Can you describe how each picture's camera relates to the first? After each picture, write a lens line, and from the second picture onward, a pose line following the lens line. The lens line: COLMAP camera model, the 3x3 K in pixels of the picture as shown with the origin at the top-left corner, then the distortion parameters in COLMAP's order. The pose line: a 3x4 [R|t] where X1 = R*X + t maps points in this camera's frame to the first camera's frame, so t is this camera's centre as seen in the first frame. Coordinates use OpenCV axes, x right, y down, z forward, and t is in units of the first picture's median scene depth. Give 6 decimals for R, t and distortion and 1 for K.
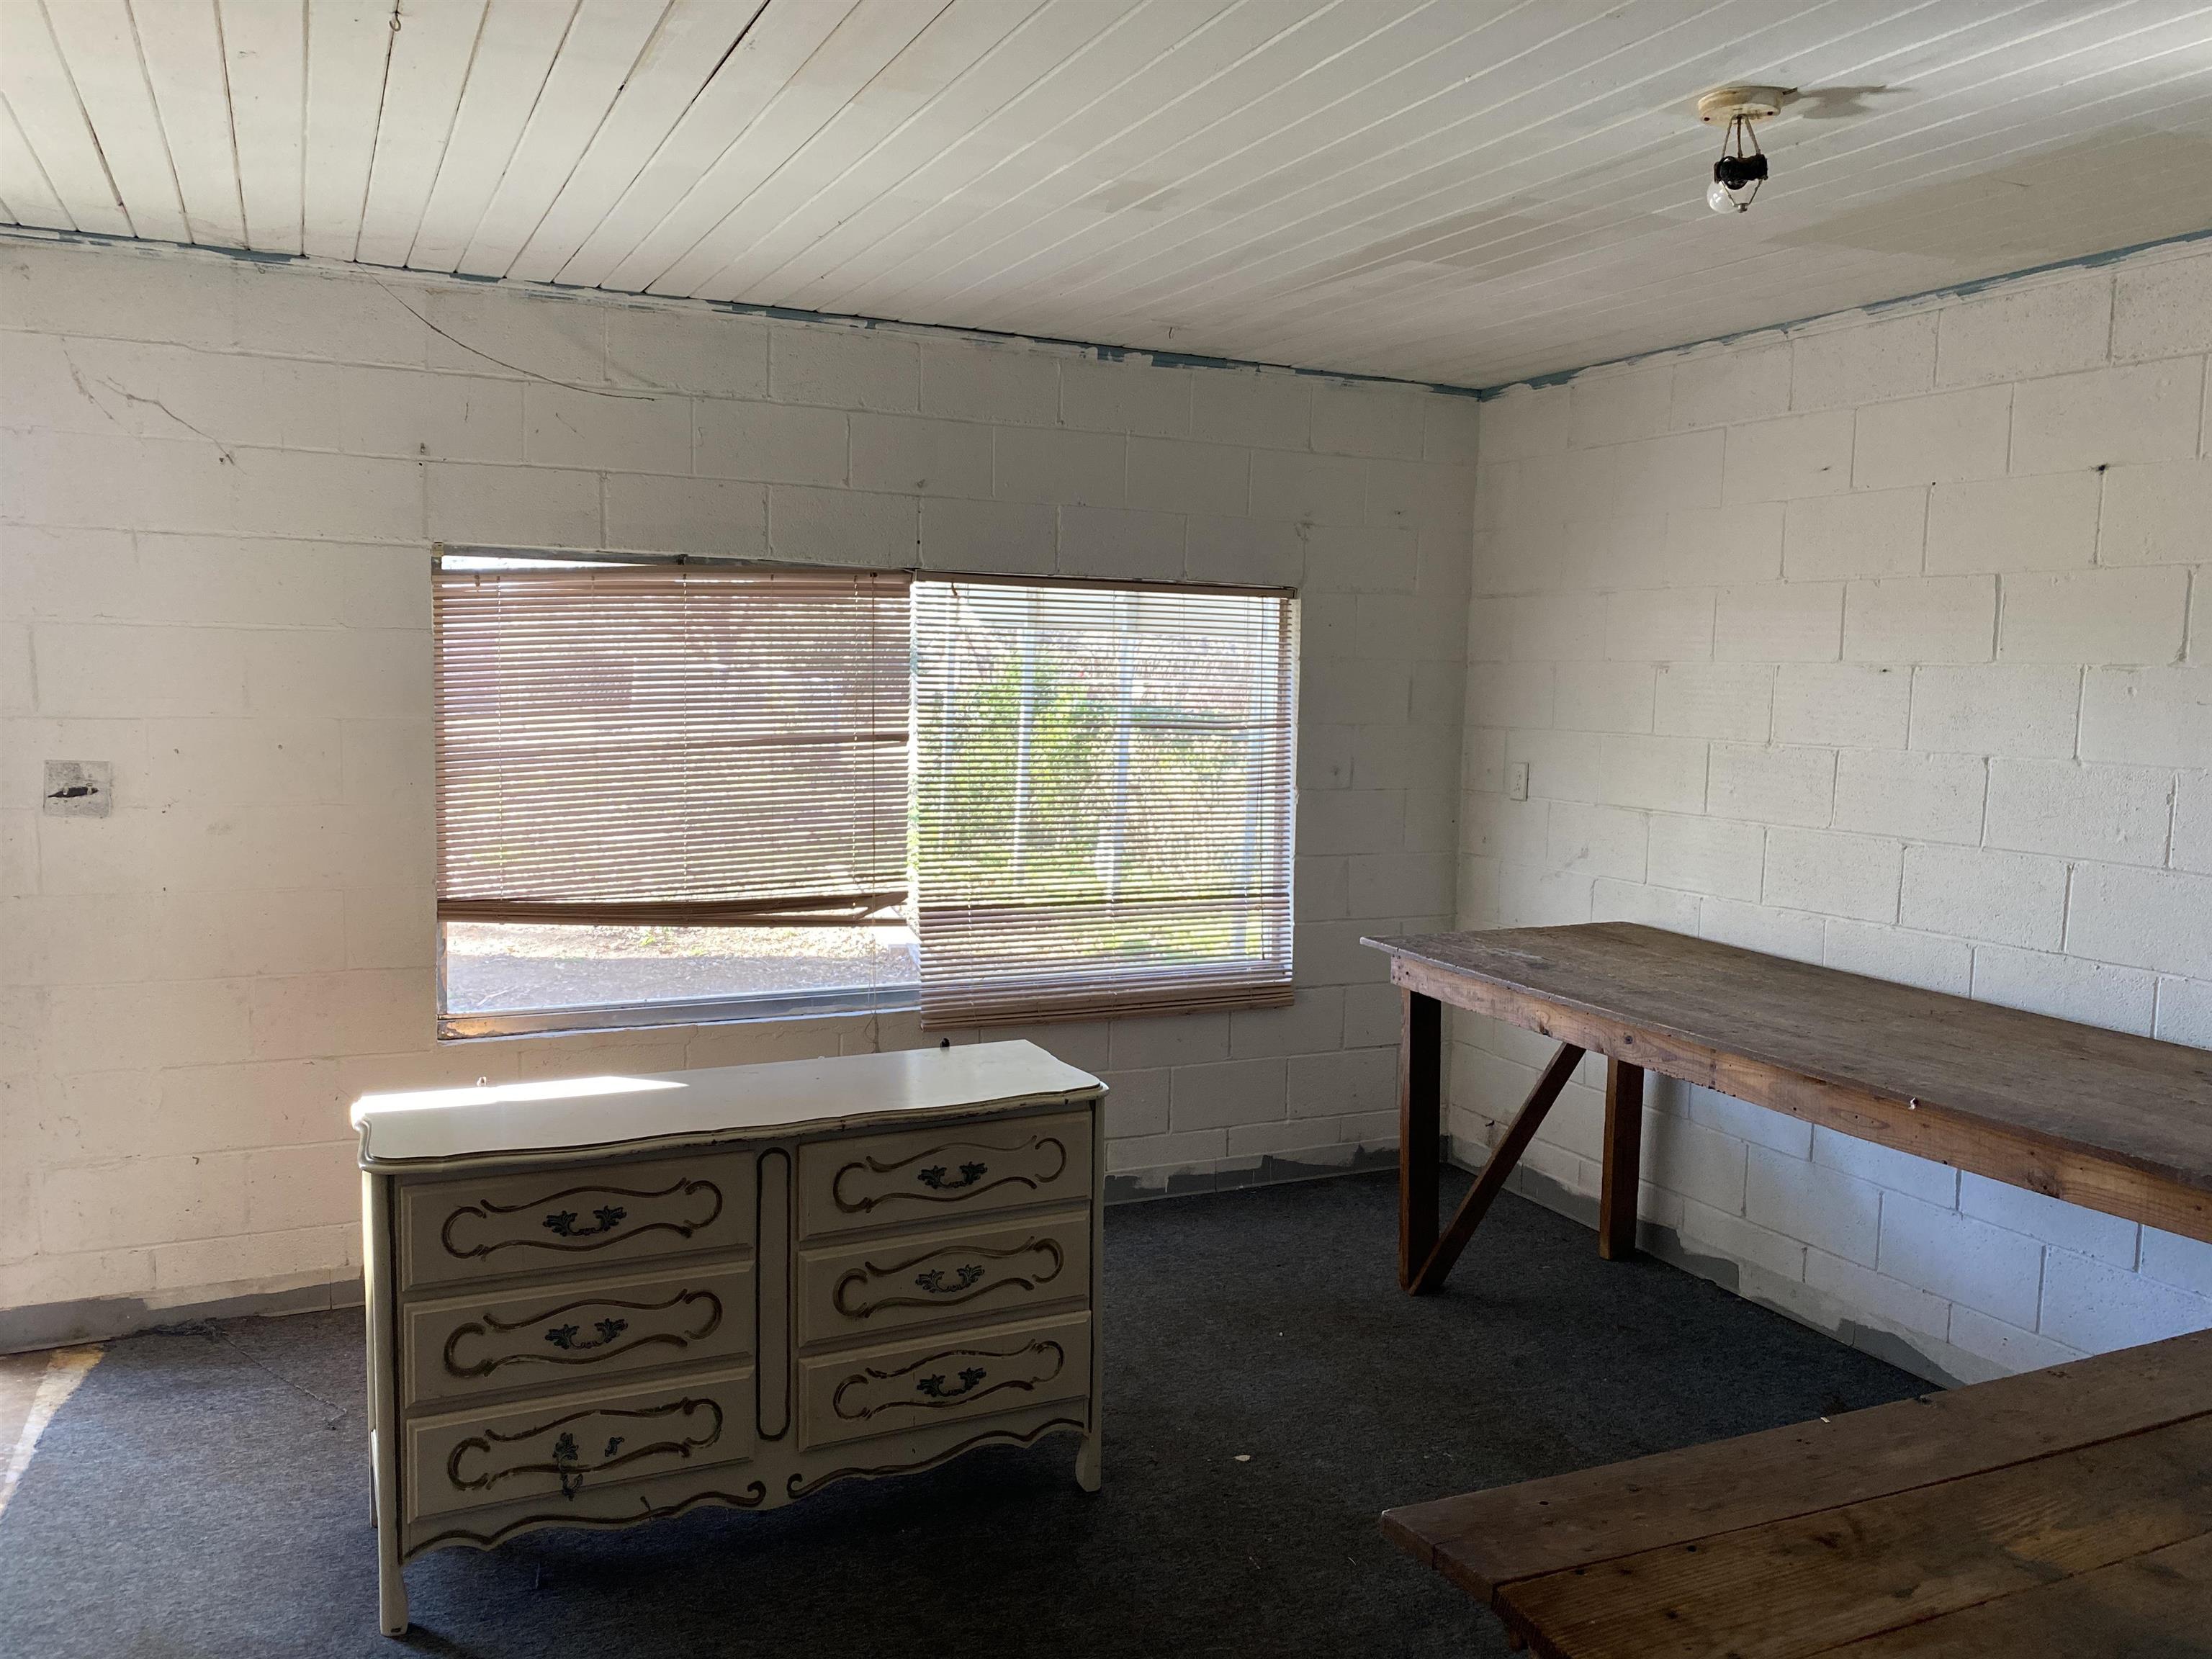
lens RADIAL K [[1712.9, 0, 1108.5], [0, 1712.9, 819.8], [0, 0, 1]] dist [0.055400, -0.061808]
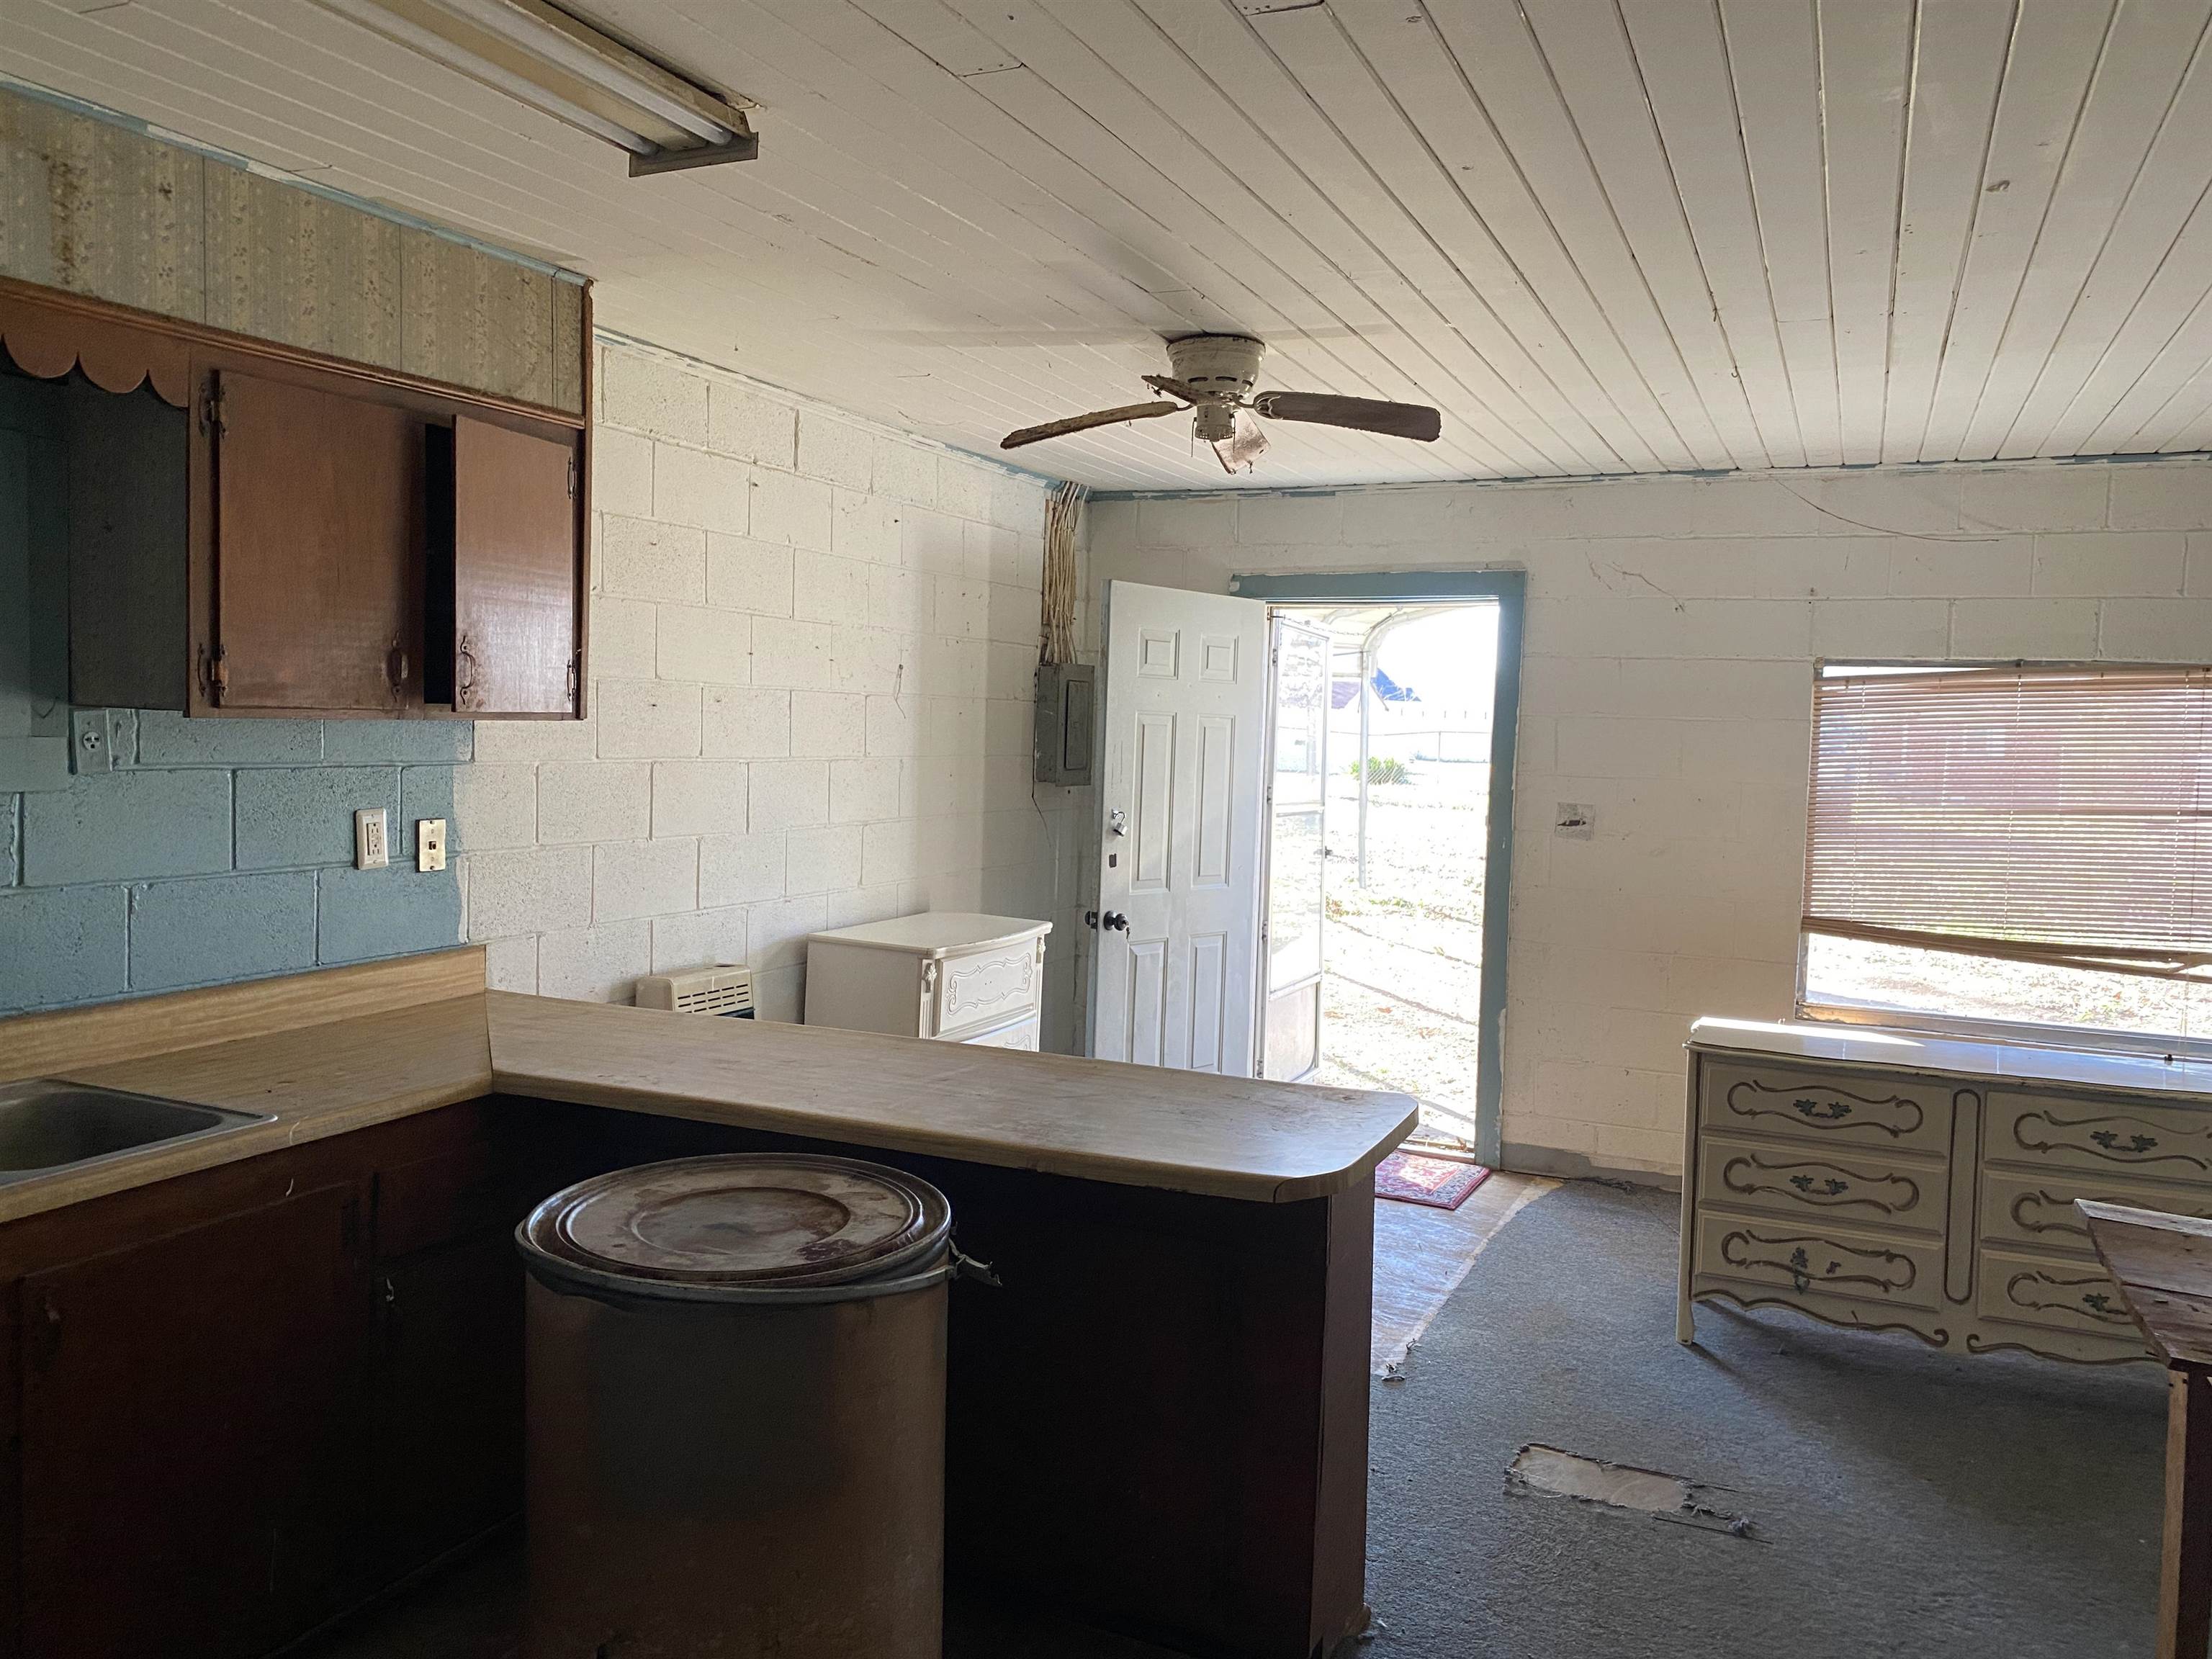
lens RADIAL K [[1712.9, 0, 1087.9], [0, 1712.9, 817.8], [0, 0, 1]] dist [0.055400, -0.061808]
pose [[0.649684, 0.040640, -0.759117, 0.381659], [-0.085488, 0.996142, -0.019835, 0.059813], [0.755382, 0.077782, 0.650652, -0.443706]]
